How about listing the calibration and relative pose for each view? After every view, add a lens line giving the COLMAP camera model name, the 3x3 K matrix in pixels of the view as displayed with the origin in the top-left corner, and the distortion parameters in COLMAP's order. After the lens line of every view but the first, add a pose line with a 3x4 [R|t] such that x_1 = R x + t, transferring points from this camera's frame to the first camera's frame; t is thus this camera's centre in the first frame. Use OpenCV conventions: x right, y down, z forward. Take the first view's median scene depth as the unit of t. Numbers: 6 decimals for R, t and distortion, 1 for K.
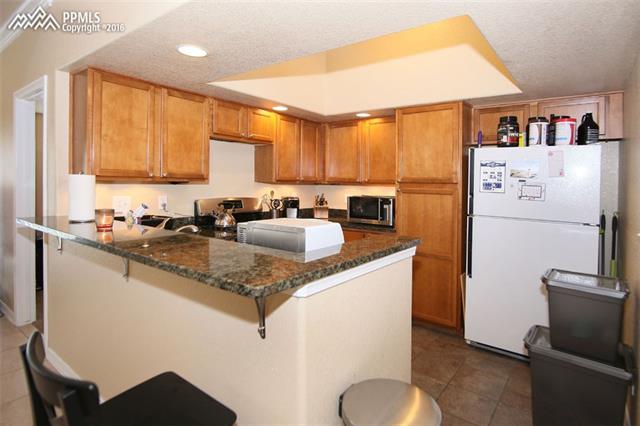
lens RADIAL K [[351.6, 0, 313.0], [0, 351.6, 181.0], [0, 0, 1]] dist [0.003512, 0.000202]
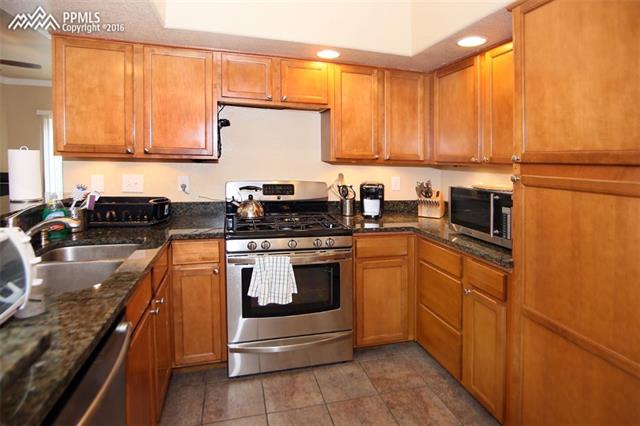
lens RADIAL K [[325.7, 0, 320.3], [0, 325.7, 164.6], [0, 0, 1]] dist [-0.016983, -0.000350]
pose [[0.807783, 0.011430, -0.589369, 0.266715], [-0.007356, 0.999930, 0.009311, 0.004230], [0.589434, -0.003186, 0.807810, 0.467386]]
